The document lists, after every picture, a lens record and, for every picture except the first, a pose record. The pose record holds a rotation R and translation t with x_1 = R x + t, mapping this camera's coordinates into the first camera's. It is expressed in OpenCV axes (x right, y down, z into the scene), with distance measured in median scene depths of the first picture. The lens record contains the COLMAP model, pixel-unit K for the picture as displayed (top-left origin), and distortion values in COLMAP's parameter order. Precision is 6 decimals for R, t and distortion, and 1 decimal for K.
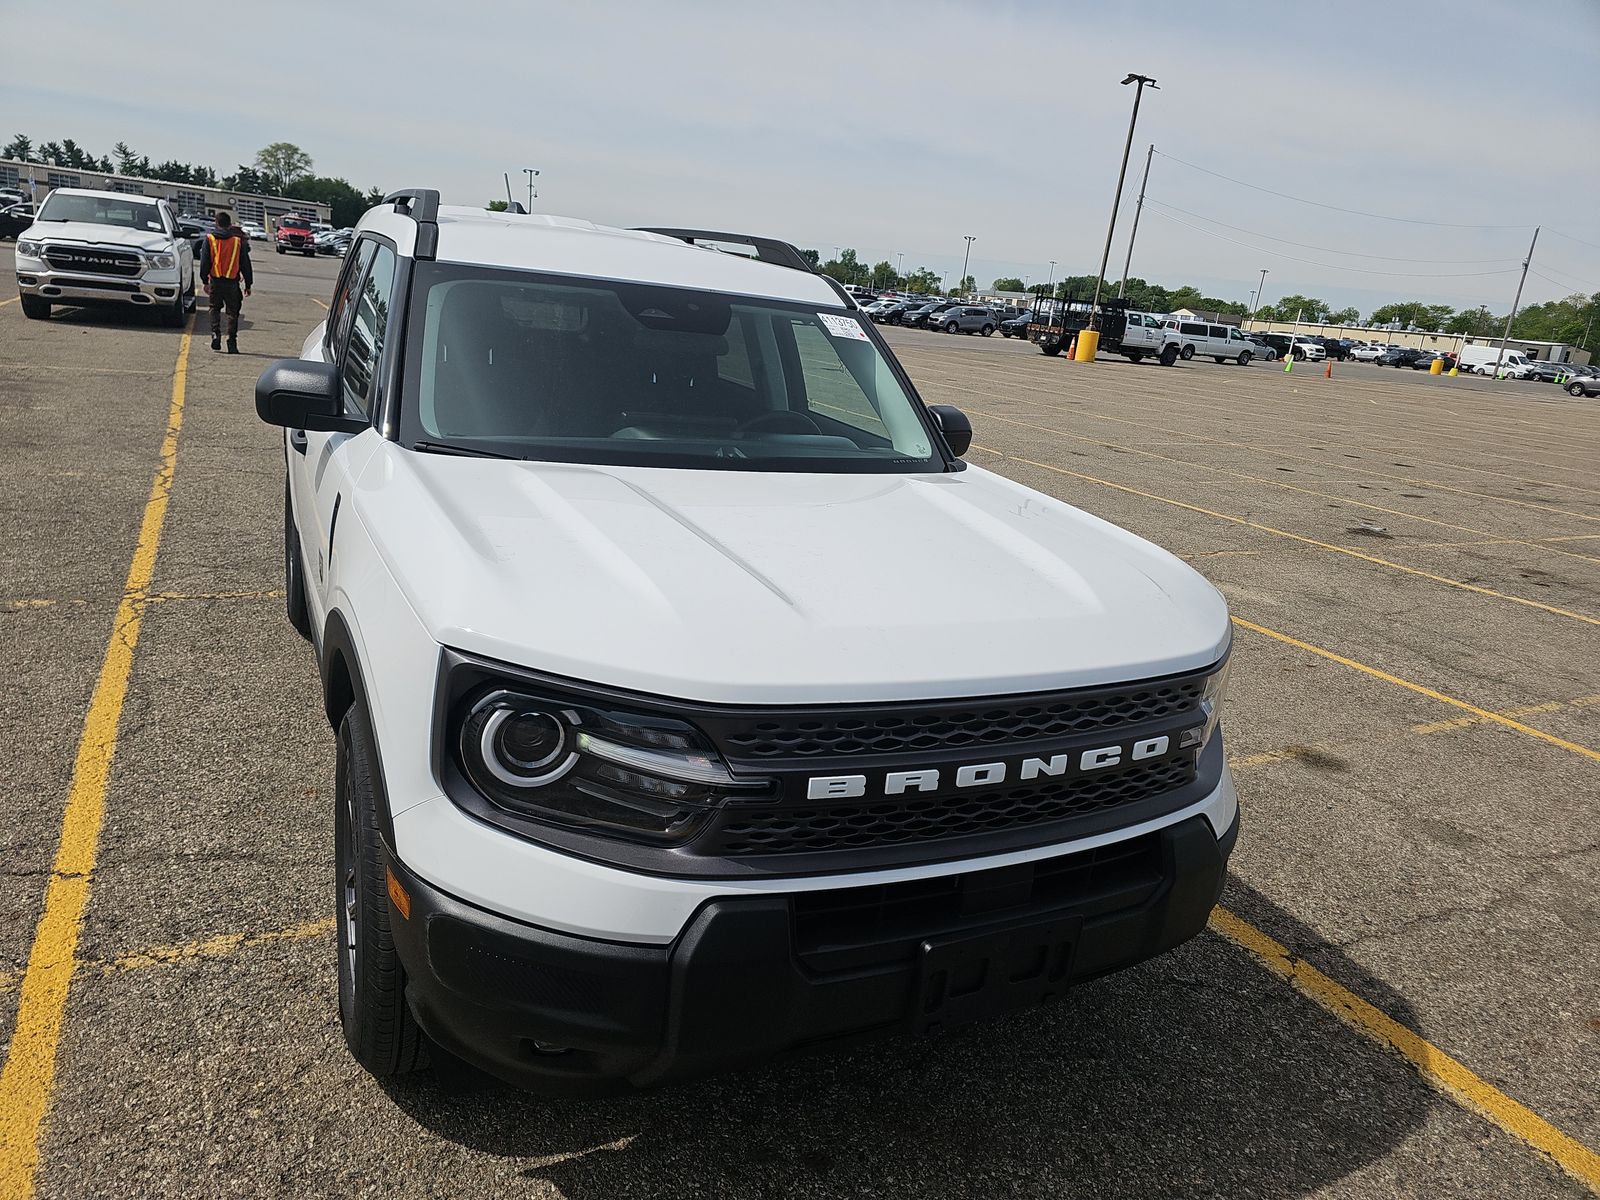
lens RADIAL K [[1053.3, 0, 780.1], [0, 1053.3, 557.6], [0, 0, 1]] dist [0.044671, -0.033050]
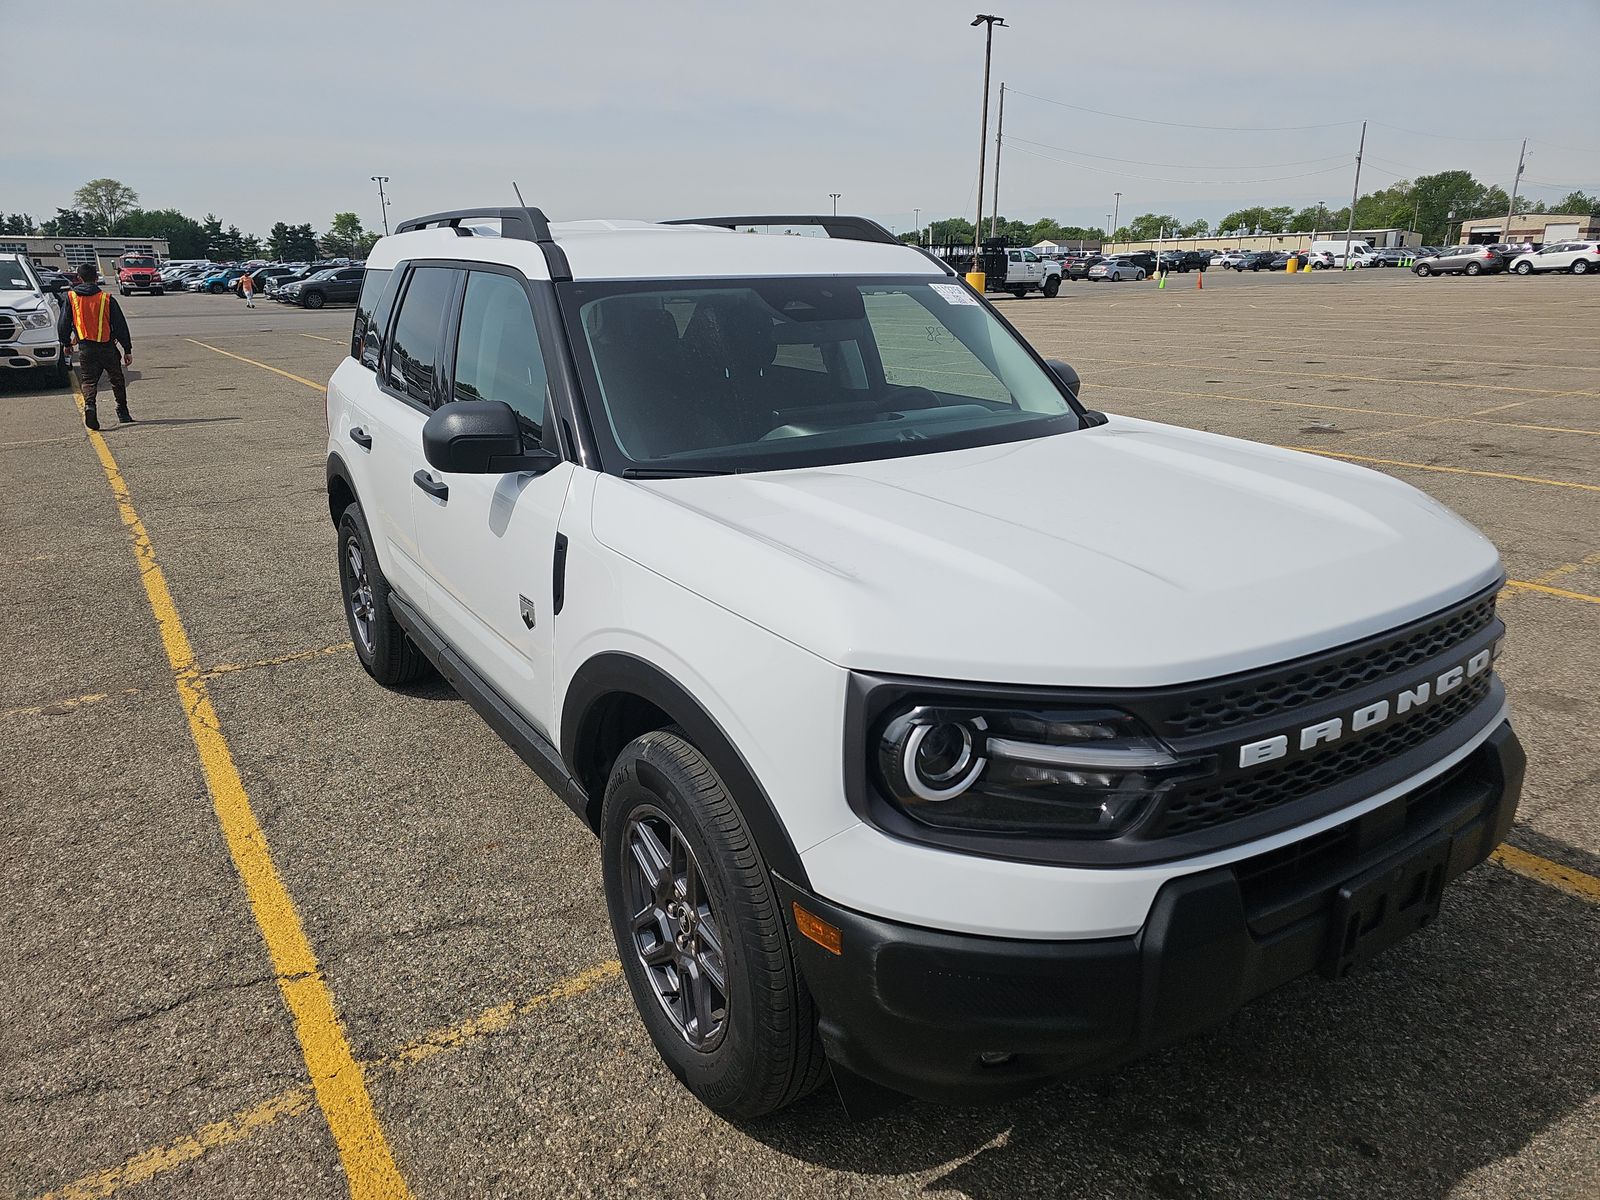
lens RADIAL K [[1053.3, 0, 785.1], [0, 1053.3, 548.9], [0, 0, 1]] dist [0.044671, -0.033050]
pose [[0.985186, -0.146957, 0.088391, -0.215882], [0.145381, 0.989083, 0.024047, -0.028827], [-0.090960, -0.010840, 0.995796, 0.021893]]
